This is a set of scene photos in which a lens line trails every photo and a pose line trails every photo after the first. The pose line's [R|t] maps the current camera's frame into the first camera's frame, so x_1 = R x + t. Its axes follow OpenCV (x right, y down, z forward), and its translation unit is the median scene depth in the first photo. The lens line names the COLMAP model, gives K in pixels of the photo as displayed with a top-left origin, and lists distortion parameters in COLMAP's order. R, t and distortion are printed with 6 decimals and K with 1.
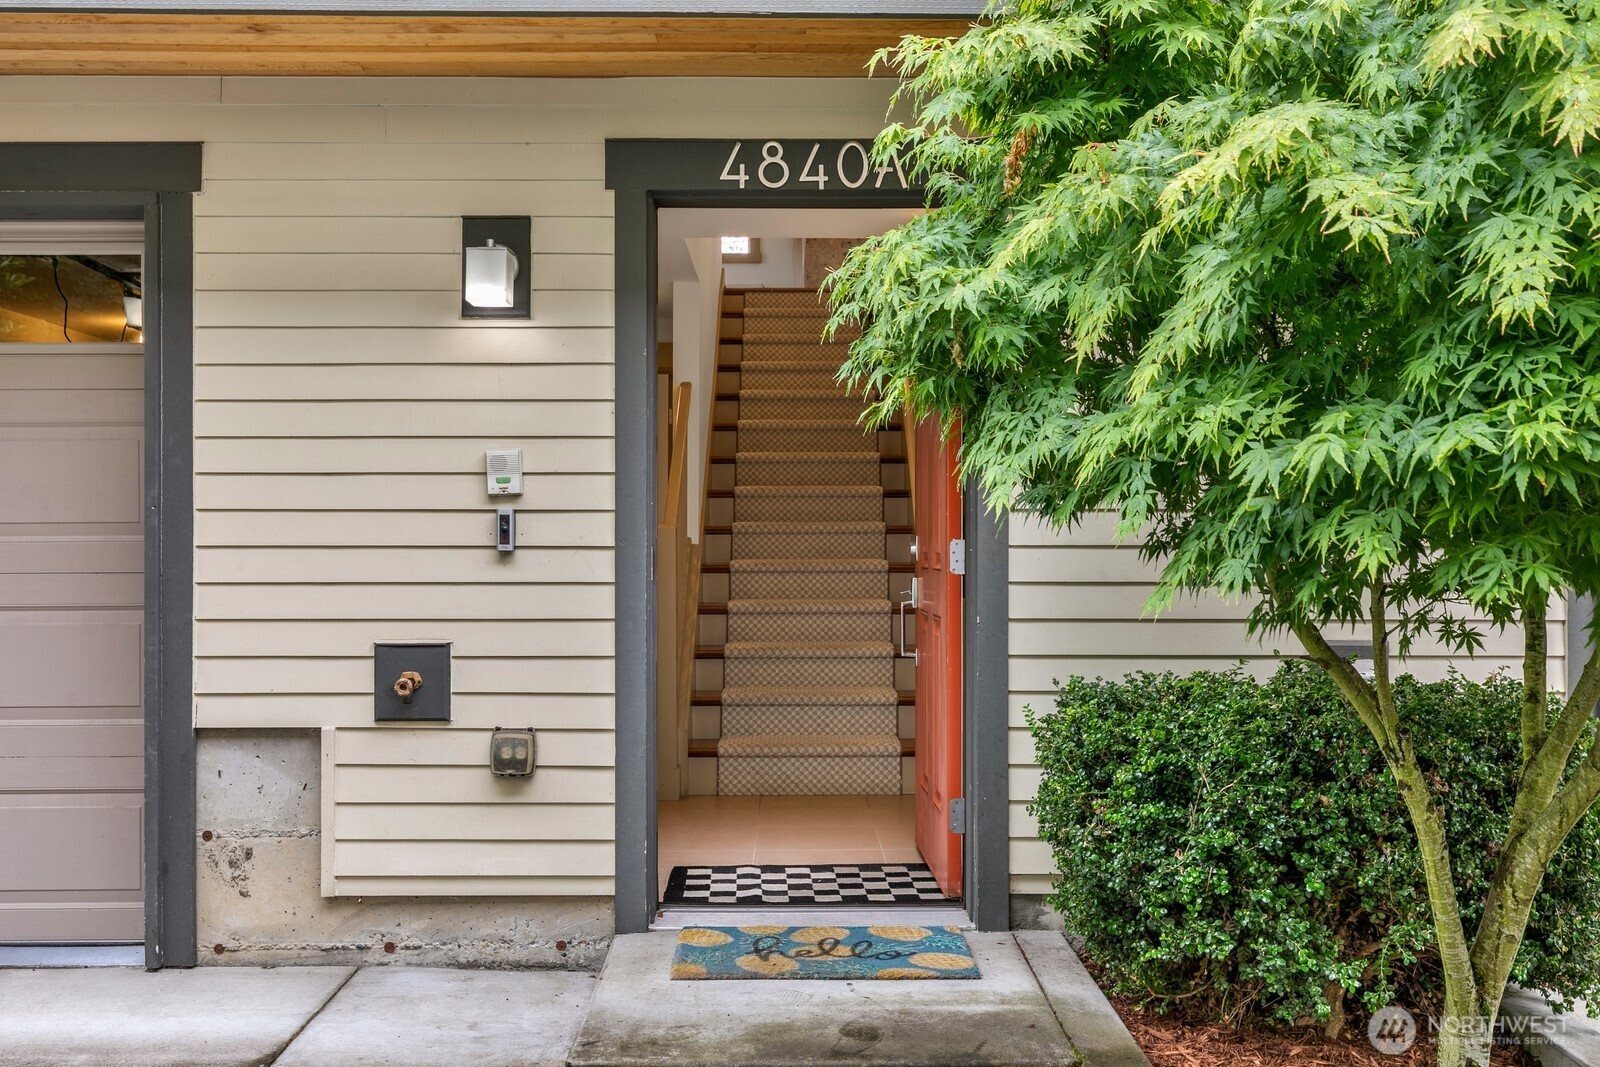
lens RADIAL K [[1538.6, 0, 800.1], [0, 1538.6, 542.3], [0, 0, 1]] dist [0.011366, 0.000000]
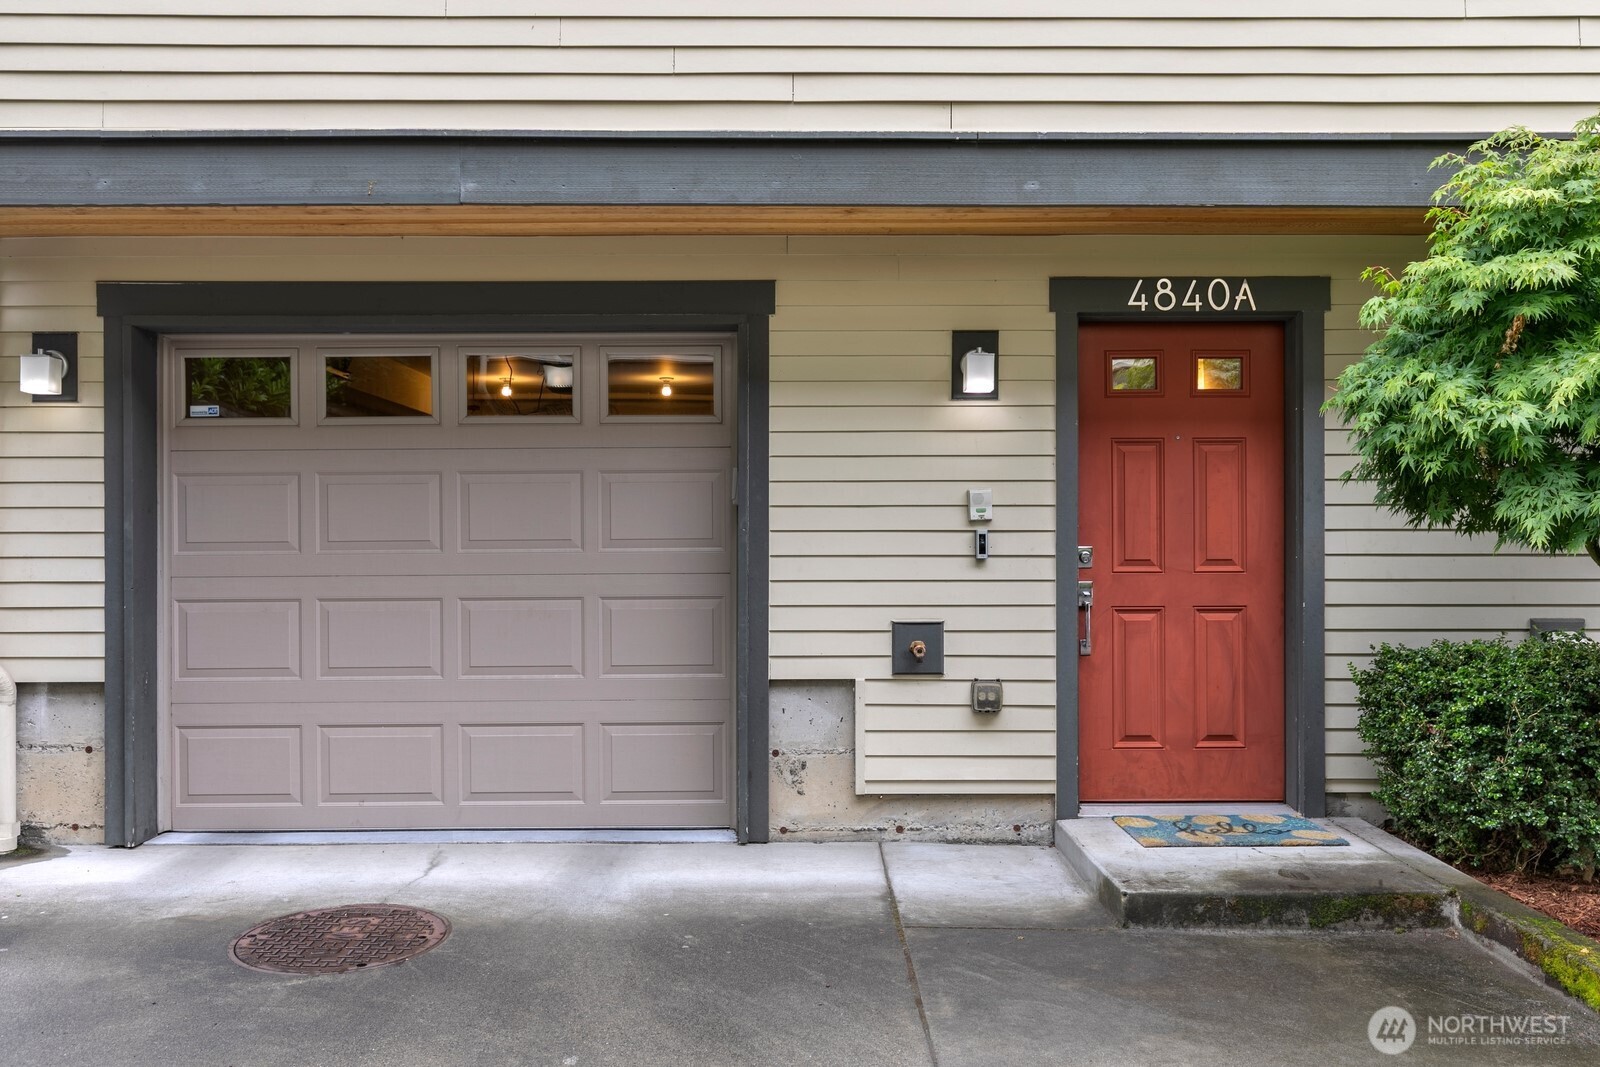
lens RADIAL K [[1309.0, 0, 793.4], [0, 1309.0, 536.0], [0, 0, 1]] dist [0.011200, -0.007841]
pose [[0.999999, -0.001495, -0.000167, -0.370067], [0.001495, 0.999998, 0.001382, -0.017930], [0.000165, -0.001382, 0.999999, -0.246371]]
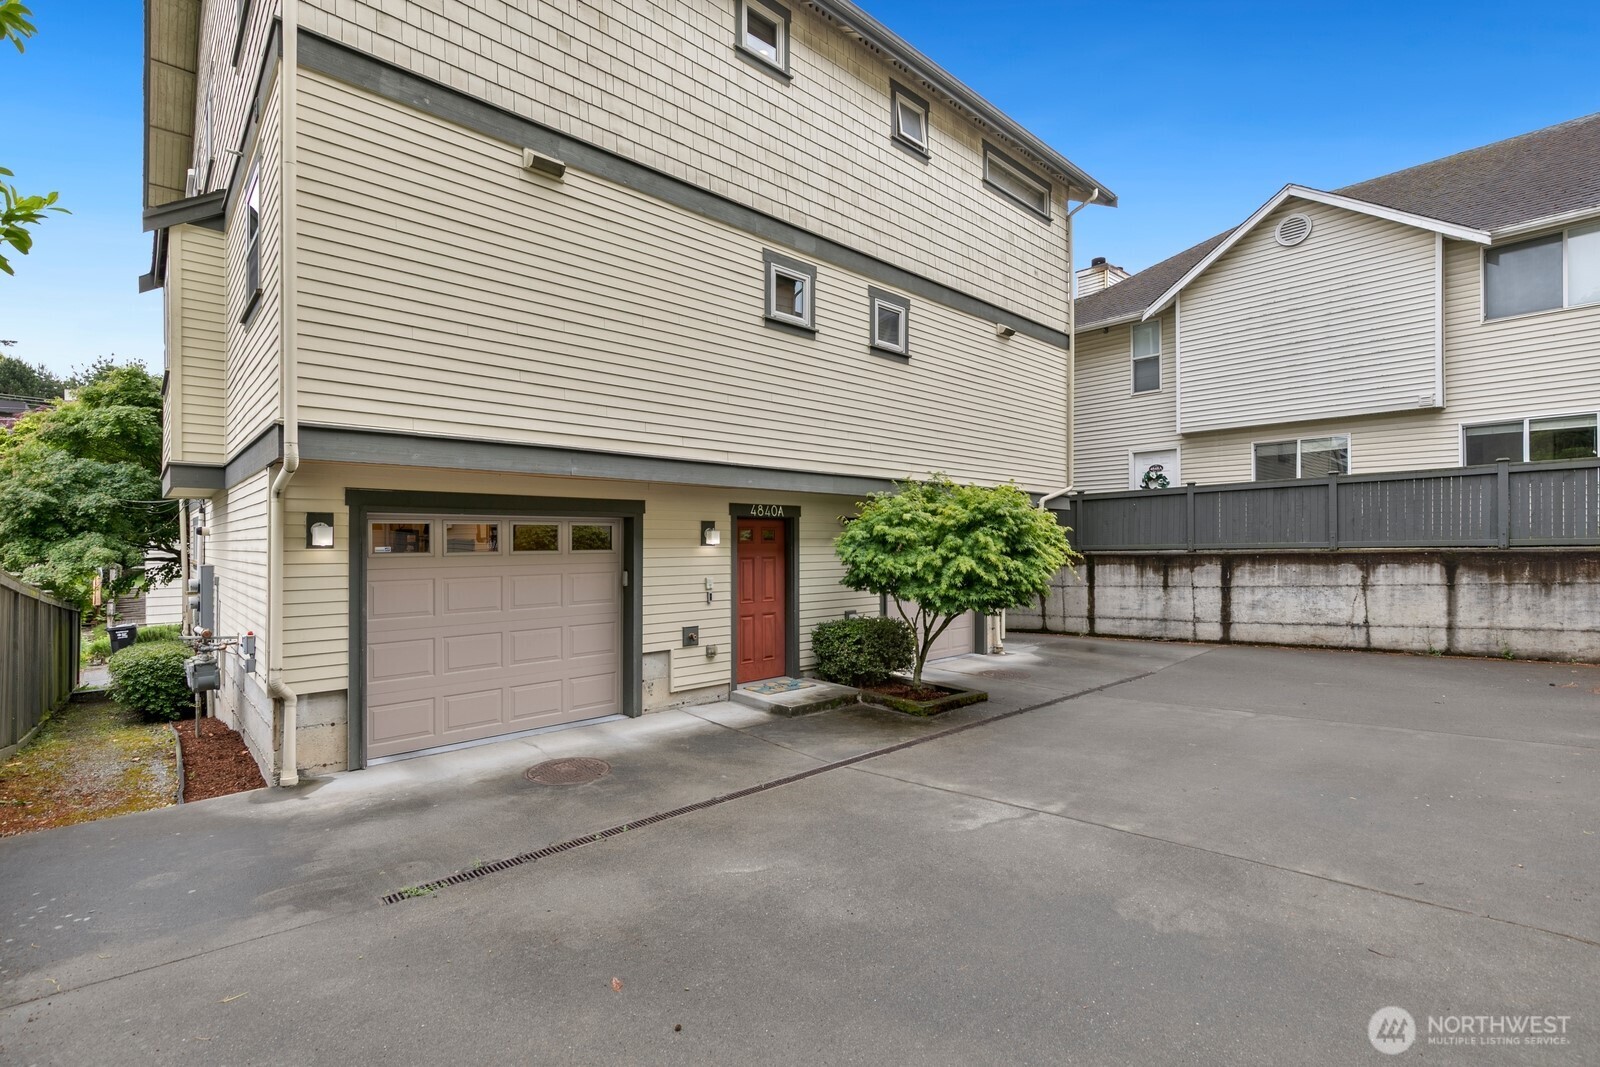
lens RADIAL K [[726.7, 0, 798.2], [0, 726.7, 538.0], [0, 0, 1]] dist [0.012646, -0.001040]
pose [[0.740410, 0.002312, 0.672151, -1.323247], [0.000900, 0.999990, -0.004431, -0.156849], [-0.672155, 0.003886, 0.740400, -0.599638]]
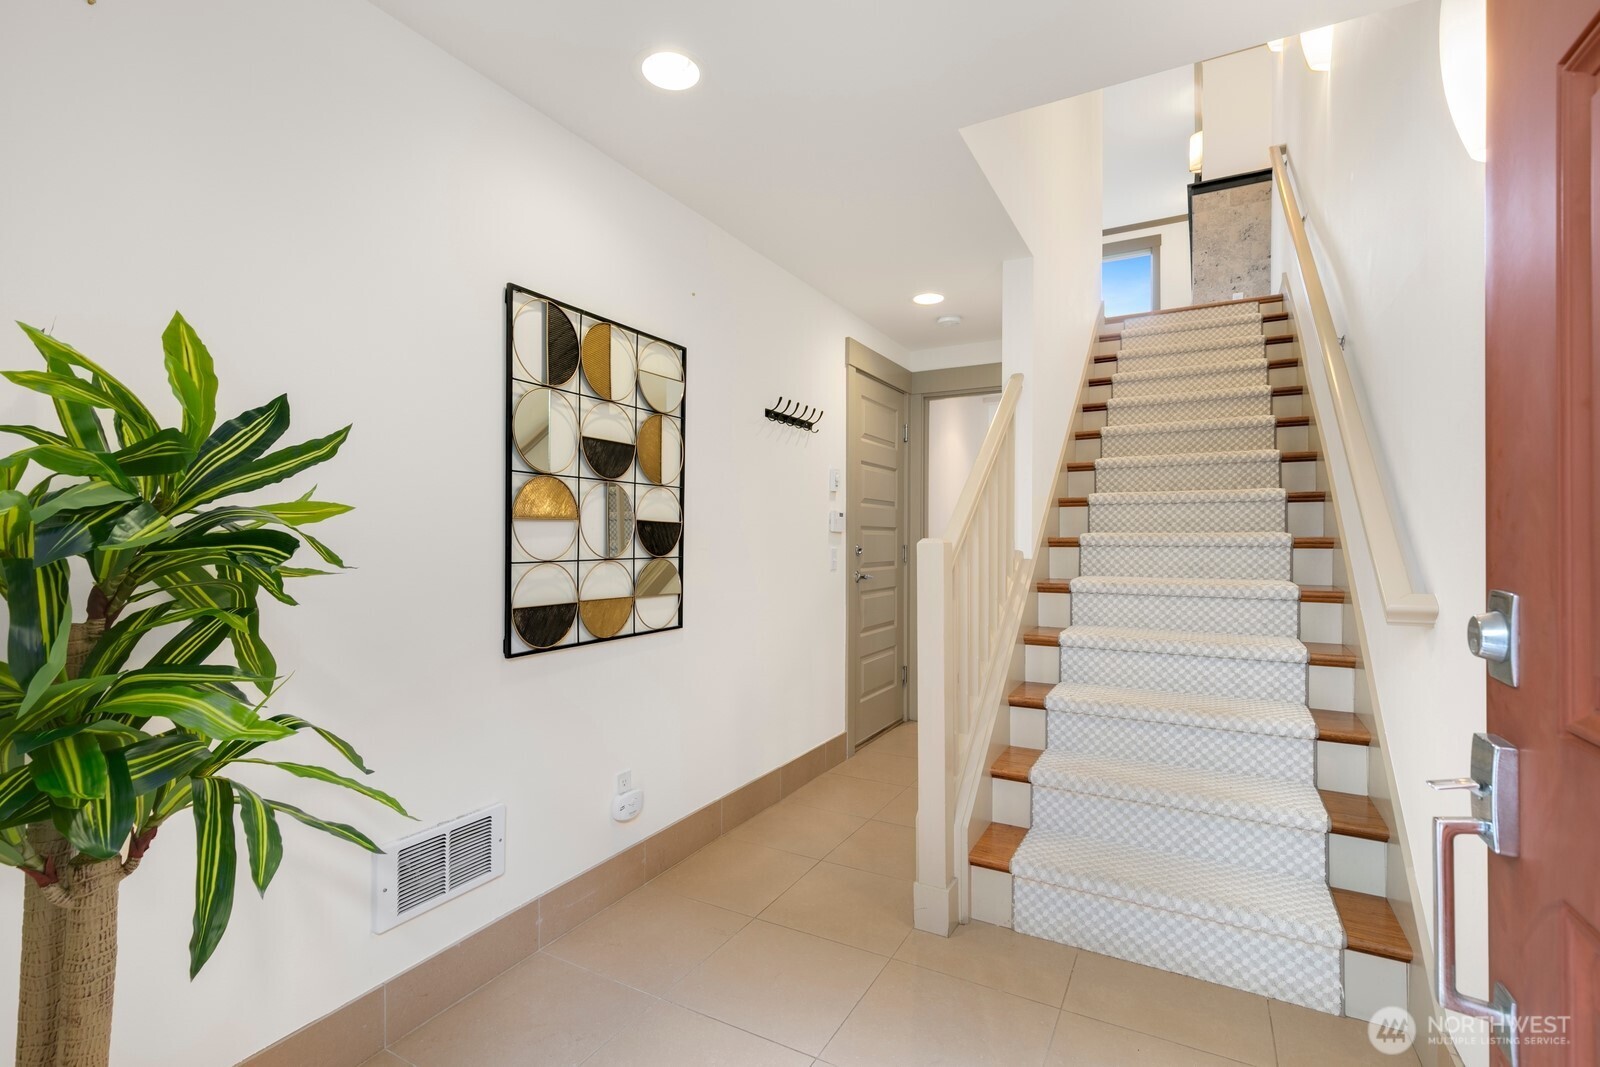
lens RADIAL K [[726.7, 0, 799.2], [0, 726.7, 533.3], [0, 0, 1]] dist [0.012646, -0.001040]
pose [[0.871306, -0.000718, -0.490739, 0.022140], [-0.003045, 0.999972, -0.006870, -0.010581], [0.490730, 0.007480, 0.871280, 0.615602]]
